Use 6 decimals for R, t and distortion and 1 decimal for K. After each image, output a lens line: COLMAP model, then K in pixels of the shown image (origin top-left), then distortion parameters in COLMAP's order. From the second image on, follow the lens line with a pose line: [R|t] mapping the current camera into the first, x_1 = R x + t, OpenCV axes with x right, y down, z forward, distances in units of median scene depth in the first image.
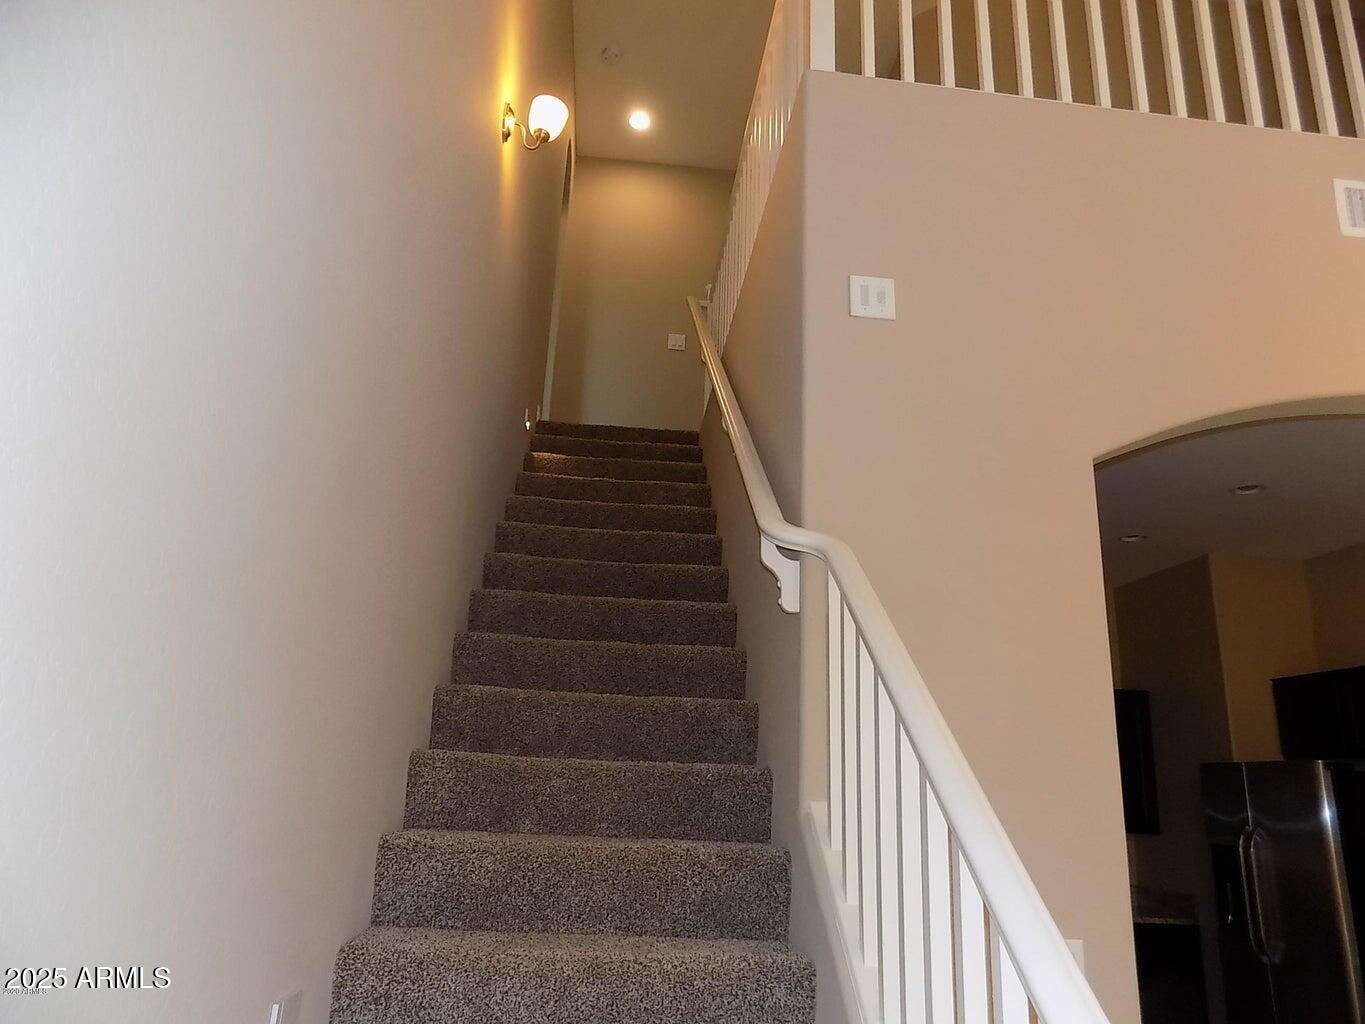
lens RADIAL K [[918.9, 0, 681.2], [0, 918.9, 501.7], [0, 0, 1]] dist [-0.055543, 0.053968]
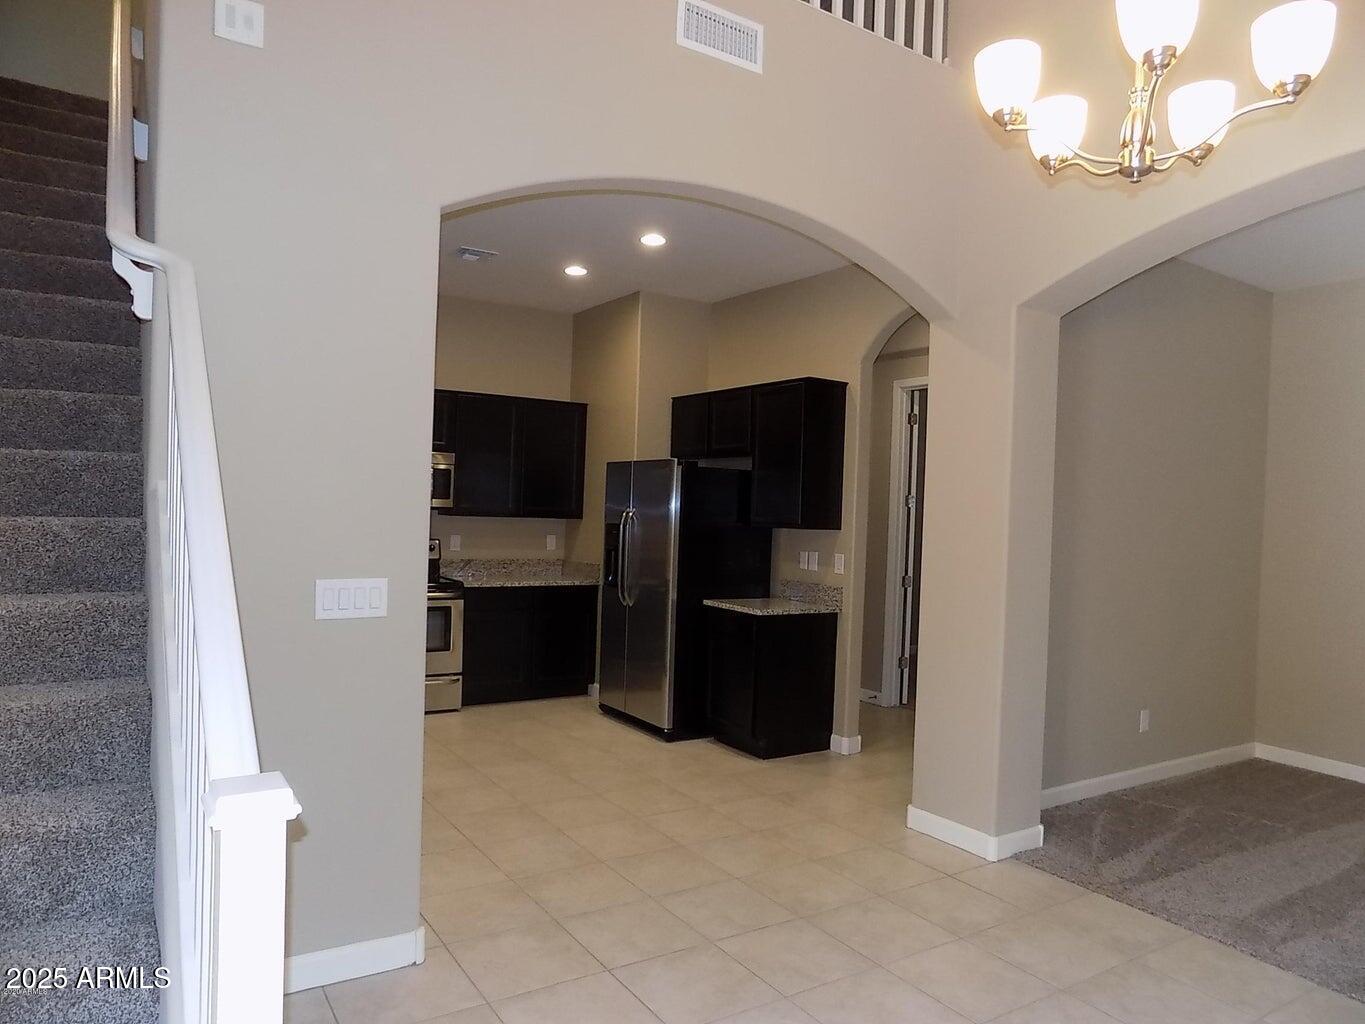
lens RADIAL K [[918.9, 0, 686.2], [0, 918.9, 505.1], [0, 0, 1]] dist [-0.055543, 0.053968]
pose [[0.886054, -0.018983, 0.463192, 0.173787], [-0.128319, 0.950078, 0.284403, -0.058007], [-0.445468, -0.311433, 0.839385, -0.268394]]
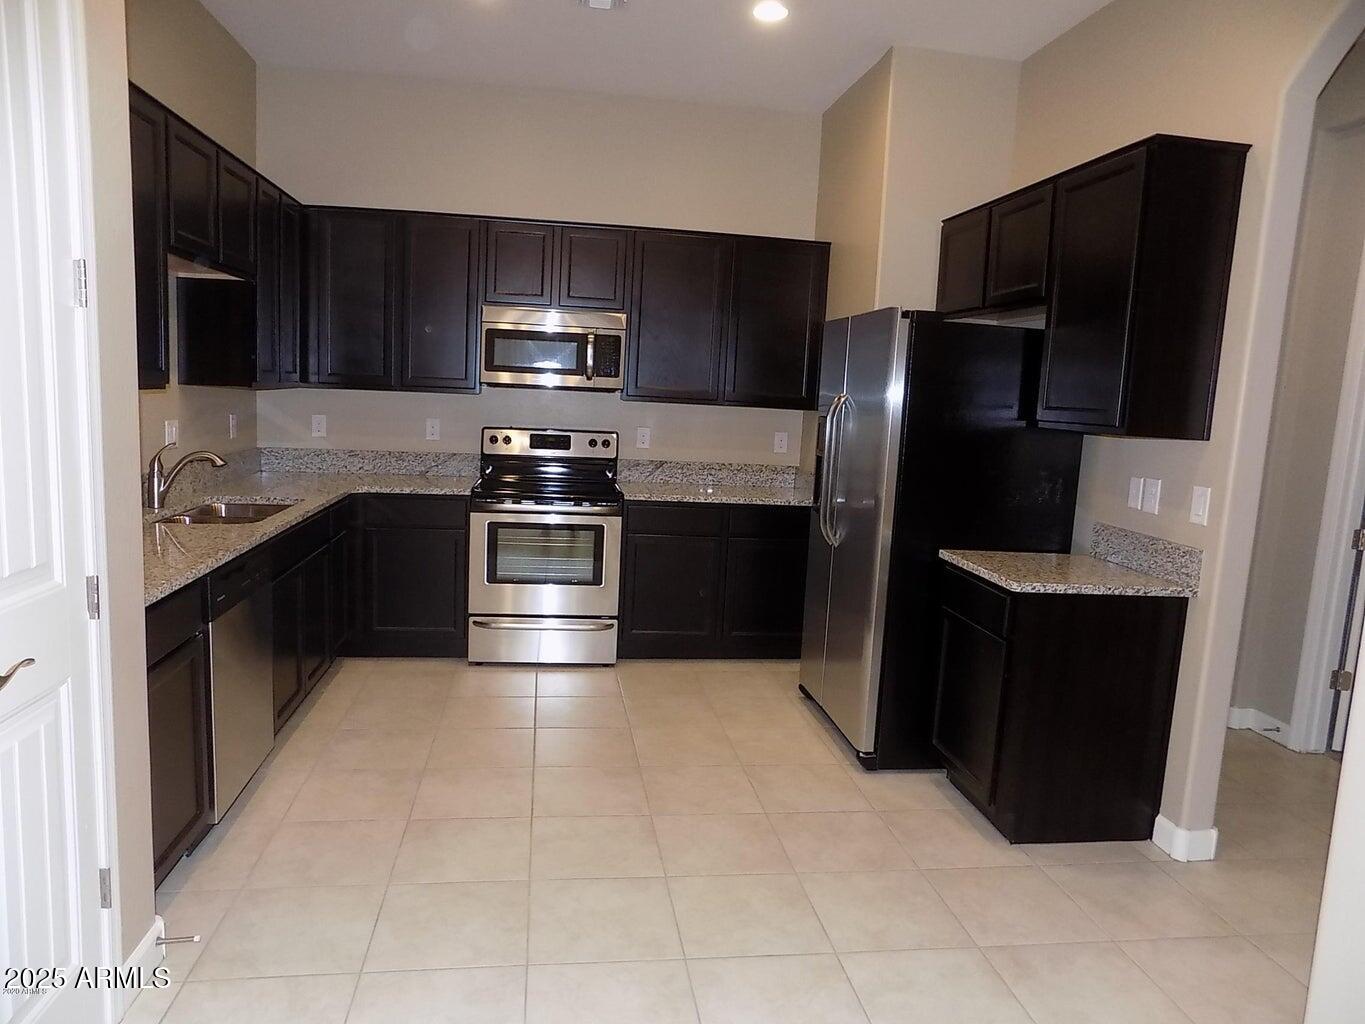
lens RADIAL K [[918.9, 0, 695.4], [0, 918.9, 504.3], [0, 0, 1]] dist [-0.055543, 0.053968]
pose [[0.998441, -0.003055, 0.055742, 0.869486], [-0.020597, 0.907899, 0.418682, 0.208312], [-0.051887, -0.419178, 0.906420, 0.421495]]
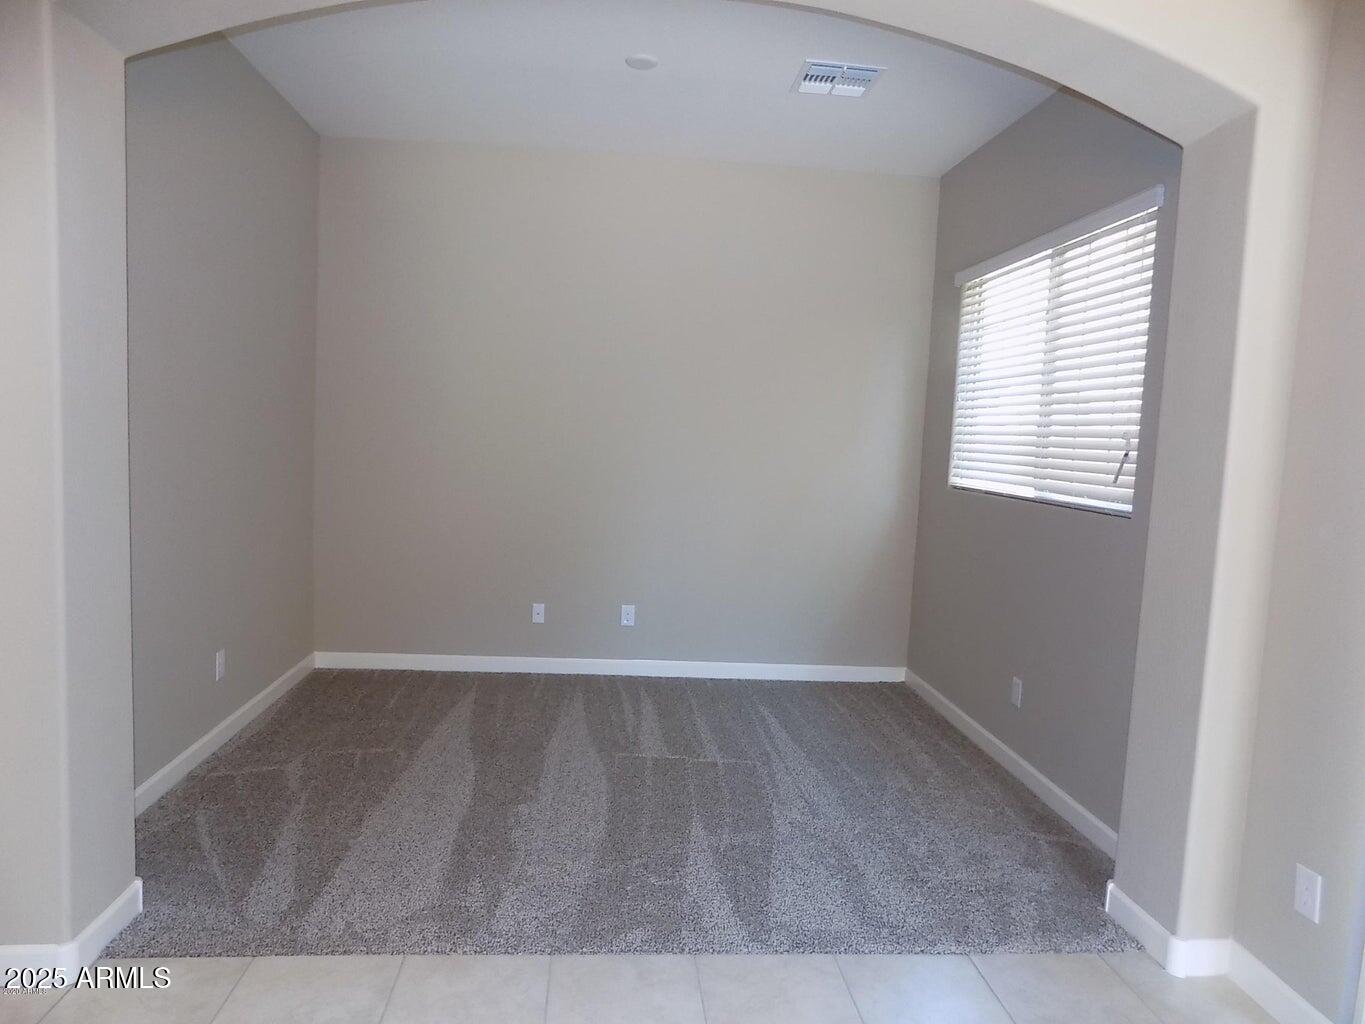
lens RADIAL K [[918.9, 0, 693.5], [0, 918.9, 511.4], [0, 0, 1]] dist [-0.055543, 0.053968]
pose [[0.007109, -0.142506, 0.989768, 0.529358], [-0.333527, 0.932777, 0.136696, 0.124880], [-0.942714, -0.331087, -0.040899, 0.241040]]
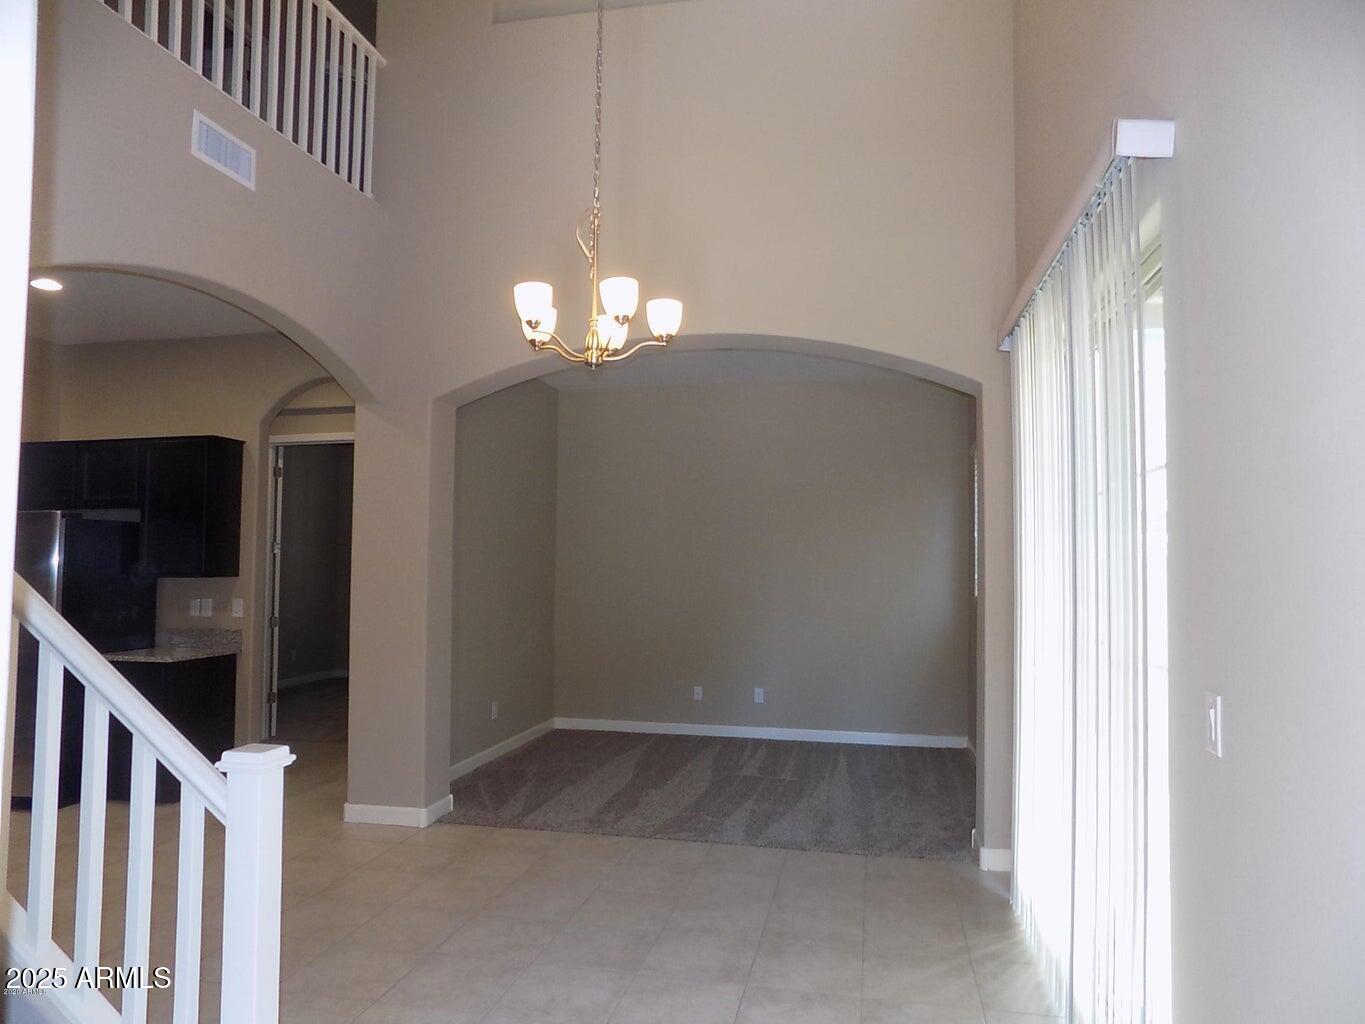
lens RADIAL K [[918.9, 0, 687.8], [0, 918.9, 503.8], [0, 0, 1]] dist [-0.055543, 0.053968]
pose [[0.295383, 0.006730, 0.955355, -0.432973], [-0.269222, 0.960037, 0.076477, -0.100487], [-0.916661, -0.279793, 0.285391, -0.292701]]
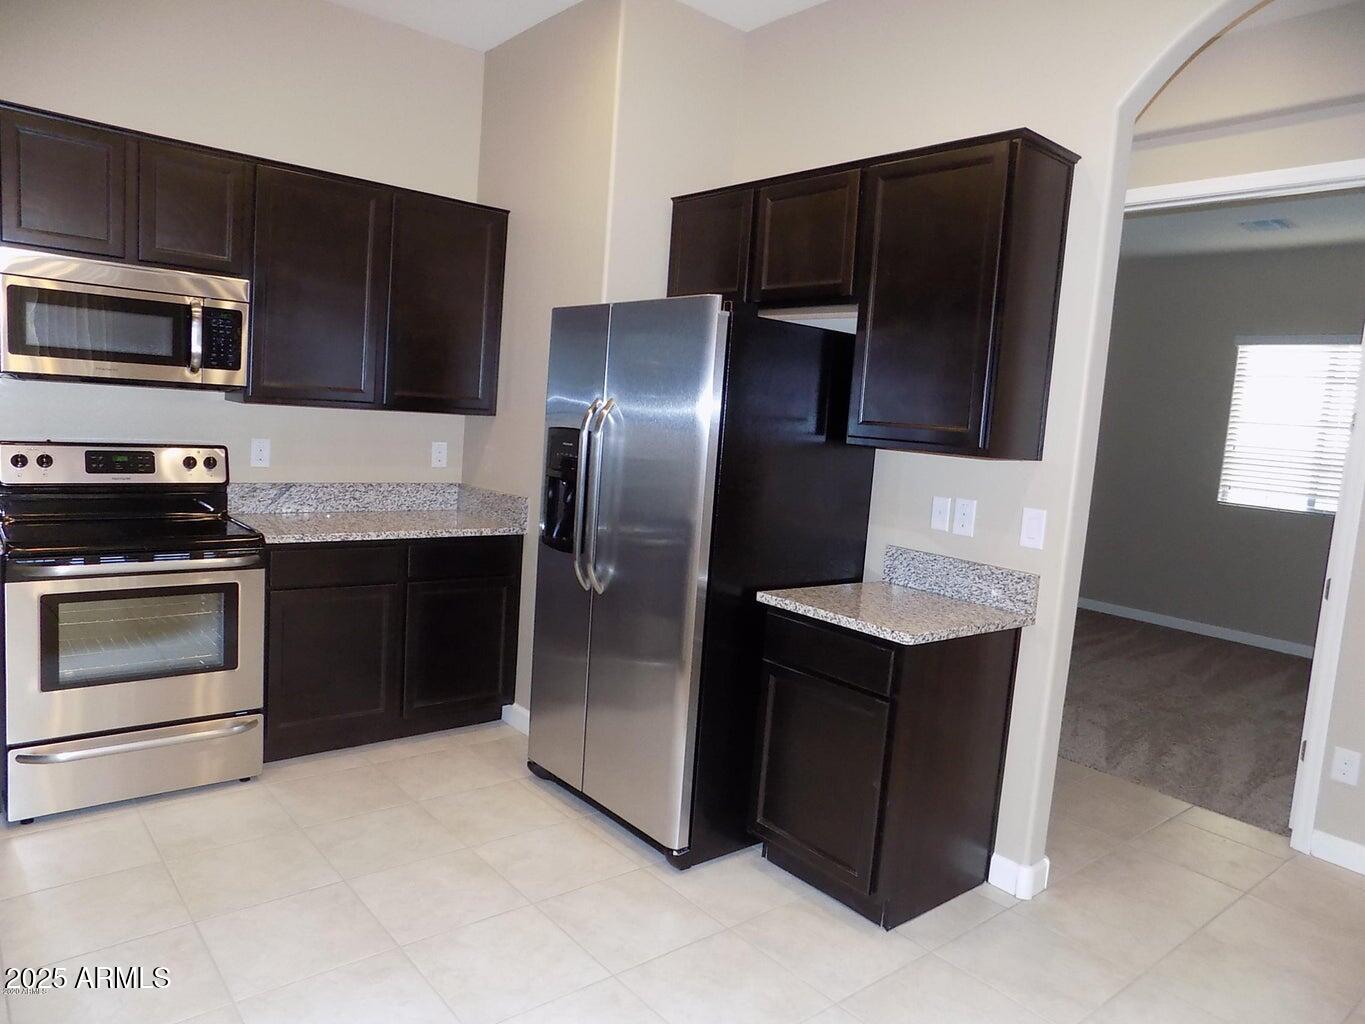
lens RADIAL K [[918.9, 0, 677.7], [0, 918.9, 502.5], [0, 0, 1]] dist [-0.055543, 0.053968]
pose [[0.828649, -0.048642, 0.557651, 0.585552], [-0.194570, 0.909071, 0.368419, 0.336359], [-0.524865, -0.413792, 0.743837, 0.879131]]
